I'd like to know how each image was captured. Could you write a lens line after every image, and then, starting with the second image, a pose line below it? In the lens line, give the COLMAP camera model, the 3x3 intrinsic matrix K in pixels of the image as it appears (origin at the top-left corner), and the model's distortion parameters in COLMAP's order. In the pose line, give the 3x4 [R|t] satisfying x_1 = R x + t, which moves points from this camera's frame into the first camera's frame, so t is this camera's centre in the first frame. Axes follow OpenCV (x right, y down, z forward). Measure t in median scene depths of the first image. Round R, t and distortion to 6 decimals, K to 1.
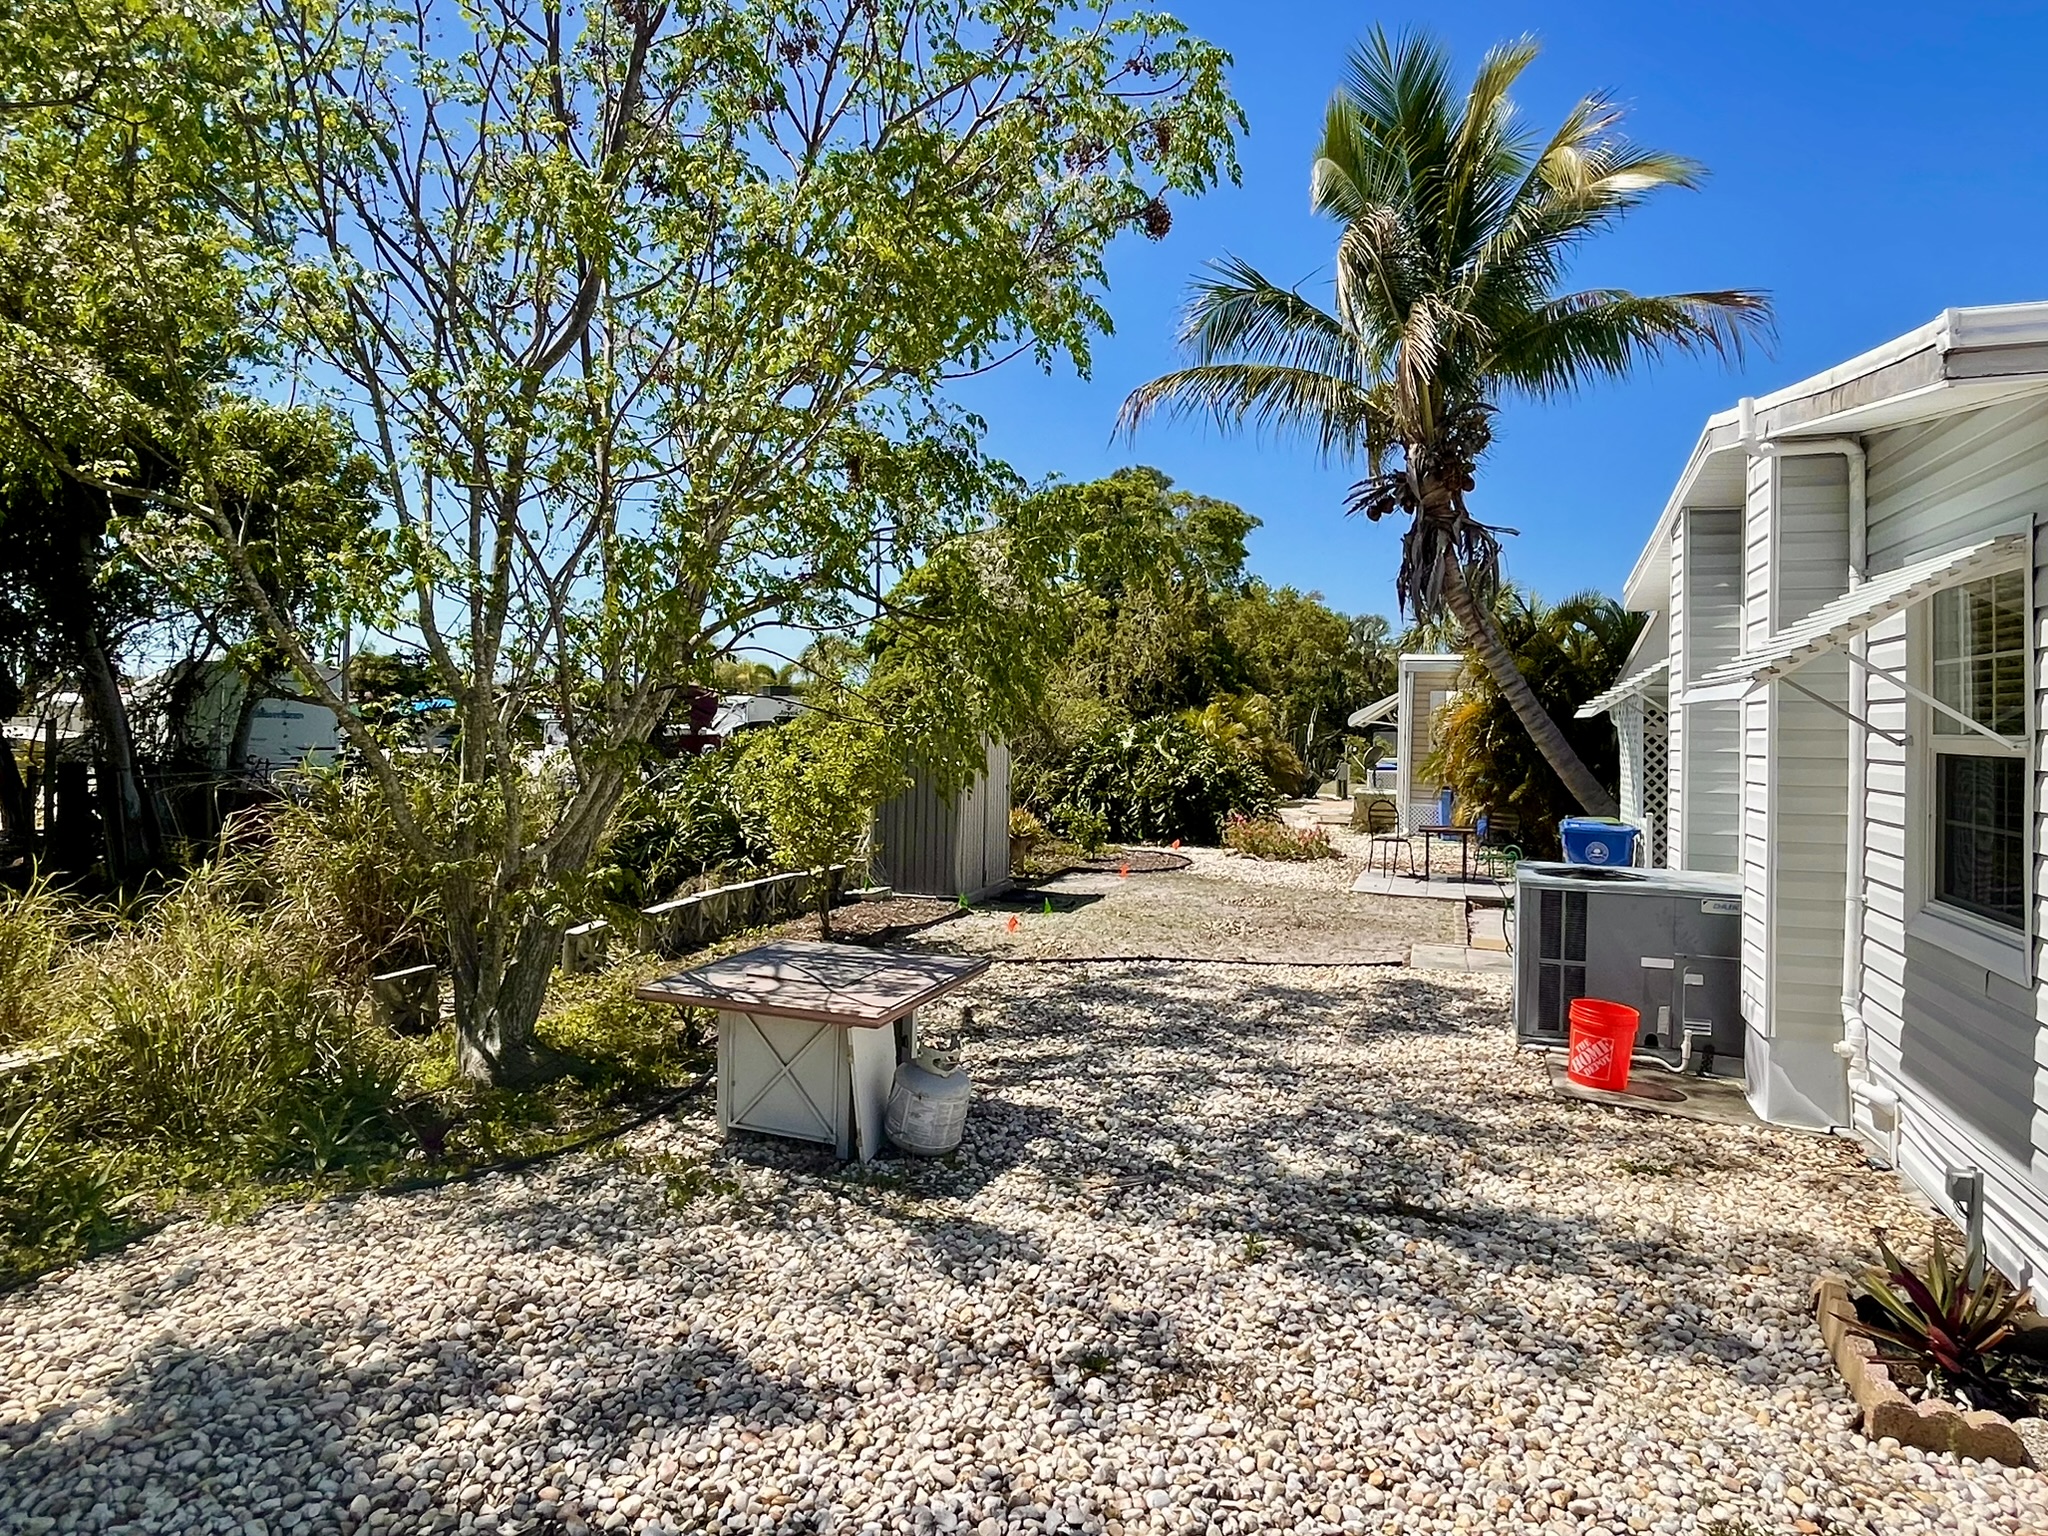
lens RADIAL K [[1282.4, 0, 1024.0], [0, 1282.4, 768.0], [0, 0, 1]] dist [-0.009046, 0.000661]
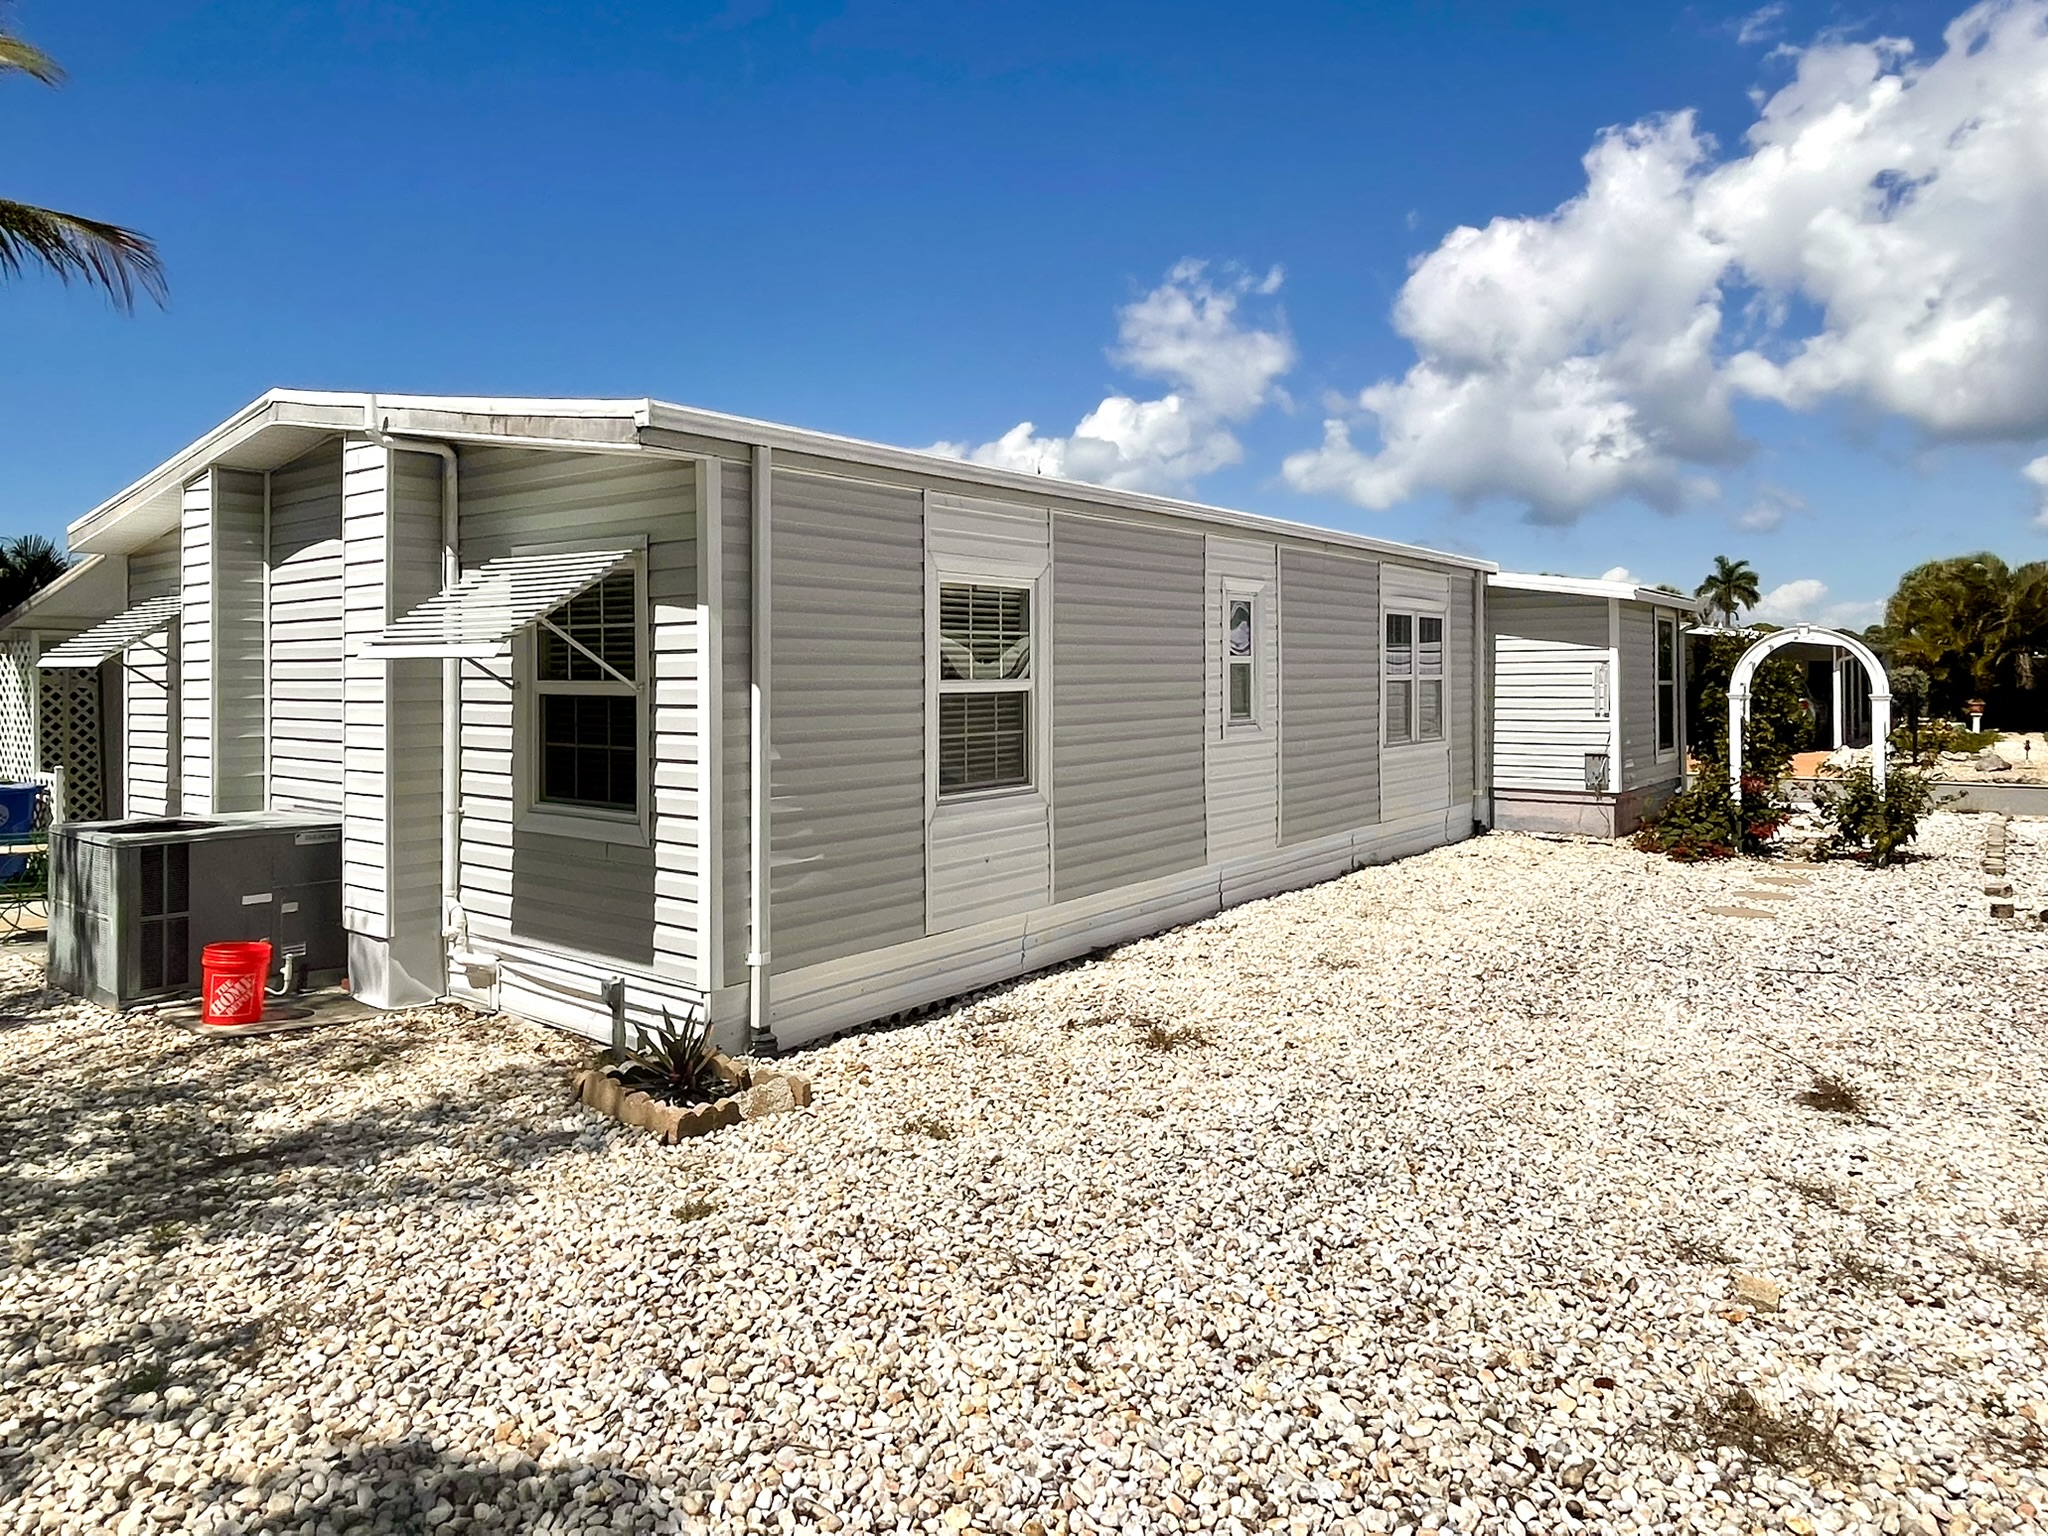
lens RADIAL K [[1282.4, 0, 1024.0], [0, 1282.4, 768.0], [0, 0, 1]] dist [-0.009046, 0.000661]
pose [[0.325914, -0.088518, 0.941246, -0.484189], [0.042866, 0.995967, 0.078821, -0.021579], [-0.944427, 0.014658, 0.328394, 0.074475]]
